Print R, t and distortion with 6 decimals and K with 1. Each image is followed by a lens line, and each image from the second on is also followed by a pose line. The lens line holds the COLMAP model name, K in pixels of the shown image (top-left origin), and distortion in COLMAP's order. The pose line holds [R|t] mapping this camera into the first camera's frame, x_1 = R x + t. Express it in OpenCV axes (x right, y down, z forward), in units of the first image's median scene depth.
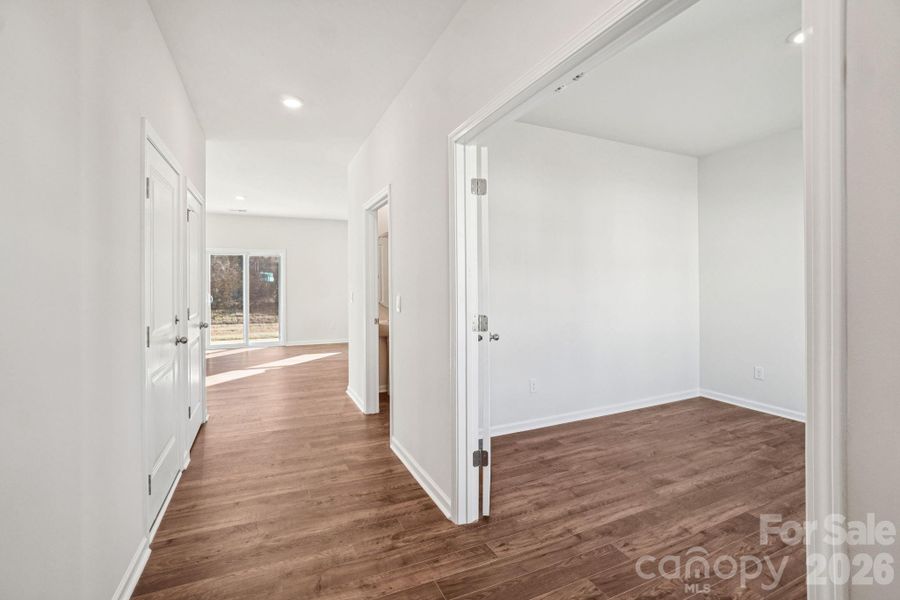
lens RADIAL K [[399.0, 0, 438.0], [0, 399.0, 280.1], [0, 0, 1]] dist [-0.034765, 0.006293]
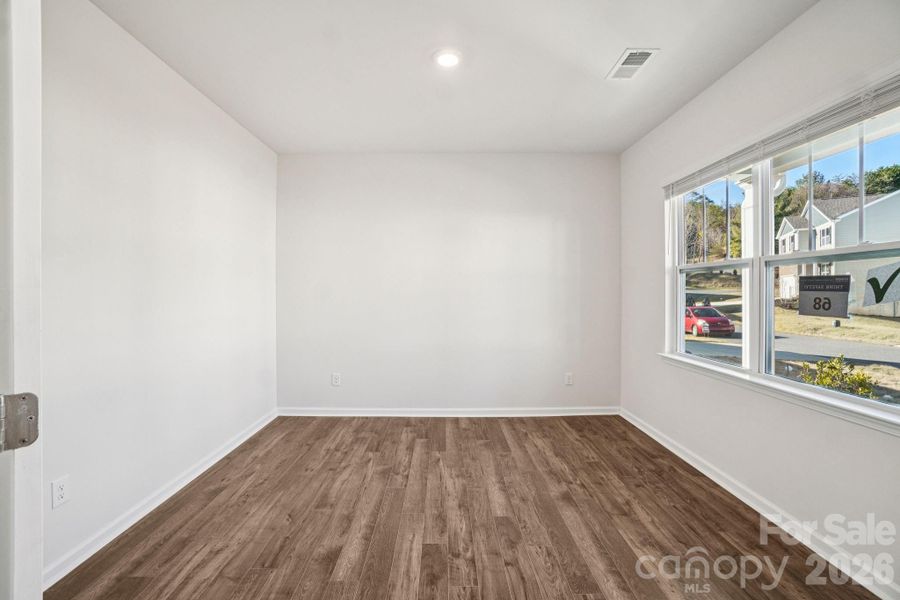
lens RADIAL K [[399.0, 0, 451.6], [0, 399.0, 290.8], [0, 0, 1]] dist [-0.034765, 0.006293]
pose [[0.403025, 0.004804, 0.915176, -0.016414], [-0.007349, 0.999971, -0.002012, 0.005850], [-0.915159, -0.005915, 0.403049, 0.393190]]
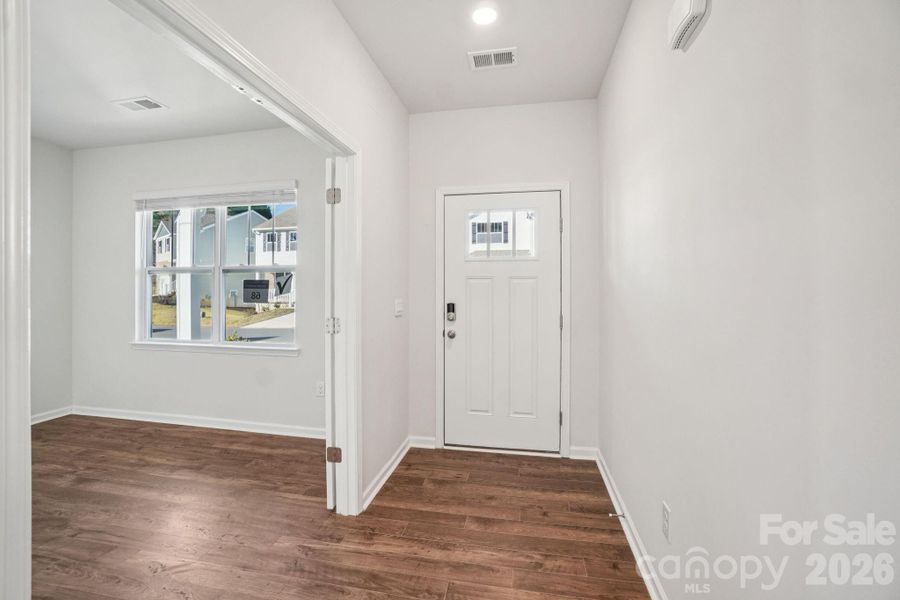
lens RADIAL K [[399.0, 0, 450.8], [0, 399.0, 294.3], [0, 0, 1]] dist [-0.034765, 0.006293]
pose [[-0.814370, -0.004563, 0.580328, -0.127277], [0.000172, 0.999967, 0.008104, 0.006842], [-0.580346, 0.006700, -0.814343, 0.507267]]
